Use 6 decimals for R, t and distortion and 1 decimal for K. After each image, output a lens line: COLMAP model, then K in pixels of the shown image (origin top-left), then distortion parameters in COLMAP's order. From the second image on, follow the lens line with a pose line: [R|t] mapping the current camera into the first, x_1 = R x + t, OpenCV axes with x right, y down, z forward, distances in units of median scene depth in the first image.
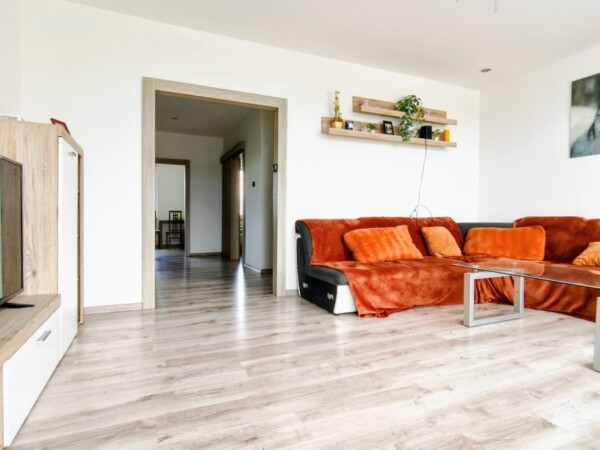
lens RADIAL K [[346.2, 0, 300.0], [0, 346.2, 225.0], [0, 0, 1]] dist [-0.001334, -0.000067]
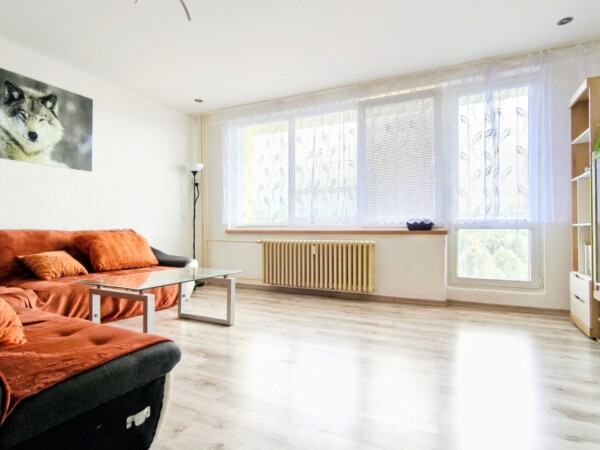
lens RADIAL K [[346.2, 0, 300.0], [0, 346.2, 225.0], [0, 0, 1]] dist [-0.001334, -0.000067]
pose [[-0.634854, 0.003953, 0.772622, -0.309169], [0.015402, 0.999853, 0.007541, -0.024871], [-0.772479, 0.016687, -0.634821, 0.941061]]
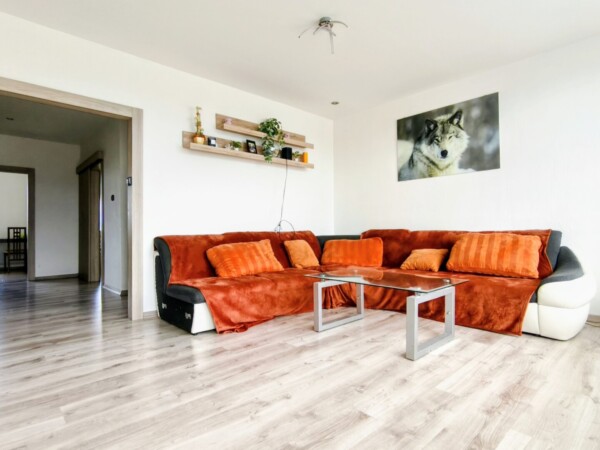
lens RADIAL K [[334.9, 0, 300.0], [0, 334.9, 225.0], [0, 0, 1]] dist [-0.002587, -0.001240]
pose [[0.943181, -0.008853, 0.332163, 0.063324], [0.022363, 0.999070, -0.036871, -0.004007], [-0.331527, 0.042204, 0.942501, 0.005871]]
